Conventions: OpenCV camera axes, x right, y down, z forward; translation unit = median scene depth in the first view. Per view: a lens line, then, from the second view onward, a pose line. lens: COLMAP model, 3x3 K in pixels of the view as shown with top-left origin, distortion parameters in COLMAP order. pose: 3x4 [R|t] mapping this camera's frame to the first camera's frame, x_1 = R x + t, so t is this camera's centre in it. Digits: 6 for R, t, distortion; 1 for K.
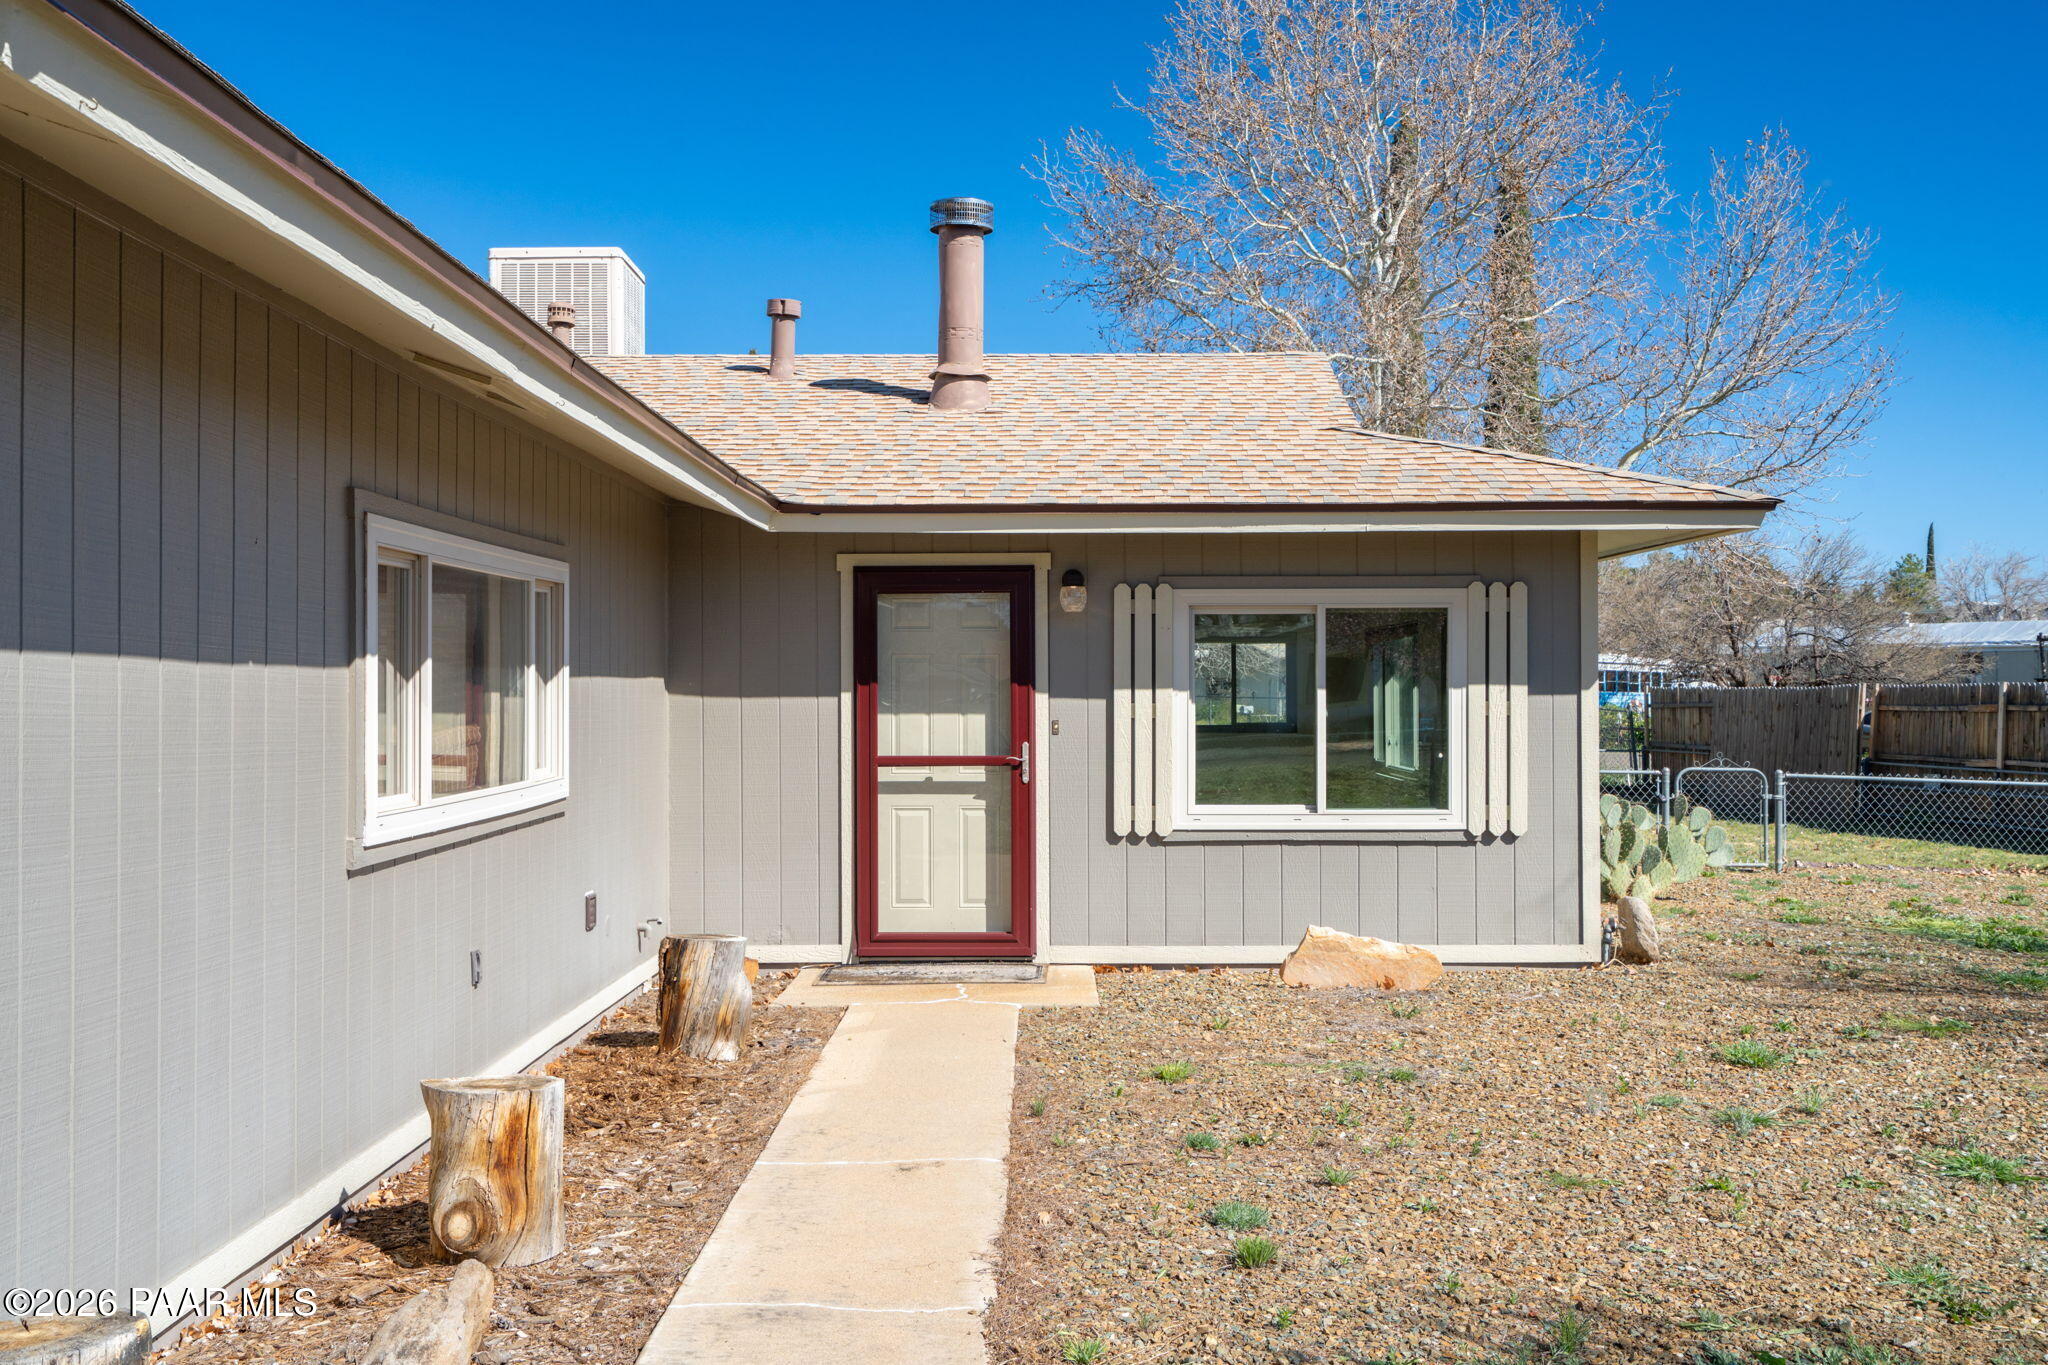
lens RADIAL K [[2003.7, 0, 1024.0], [0, 2003.7, 682.5], [0, 0, 1]] dist [-0.012687, -0.005134]
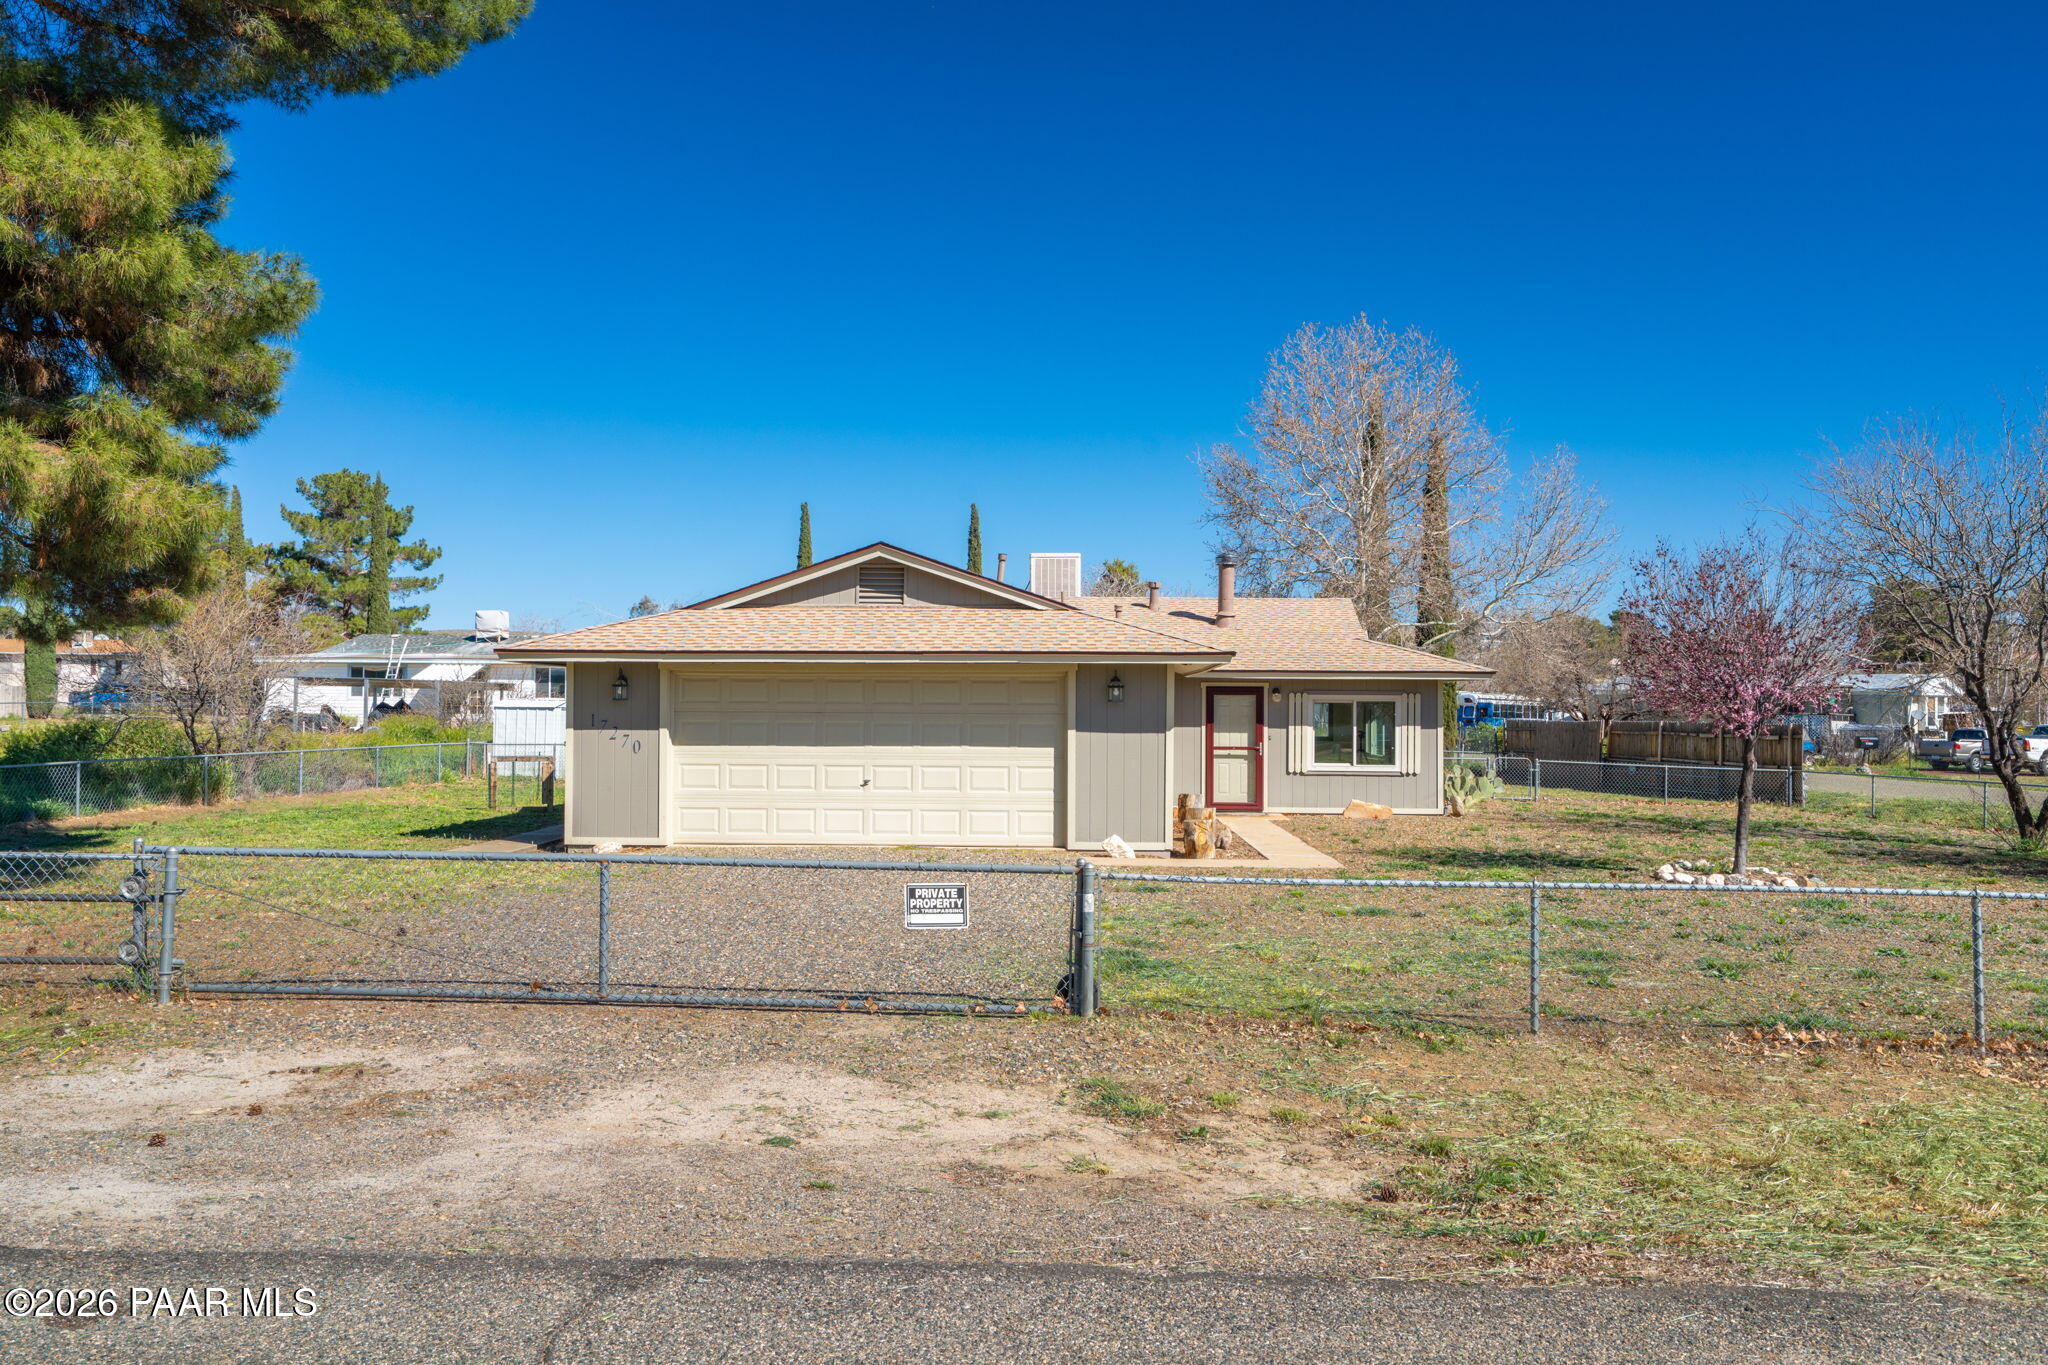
lens RADIAL K [[1562.5, 0, 1048.2], [0, 1562.5, 683.0], [0, 0, 1]] dist [0.007368, 0.001290]
pose [[0.999851, 0.009284, -0.014563, -0.298157], [-0.009457, 0.999885, -0.011879, -0.031427], [0.014451, 0.012015, 0.999823, -1.464081]]
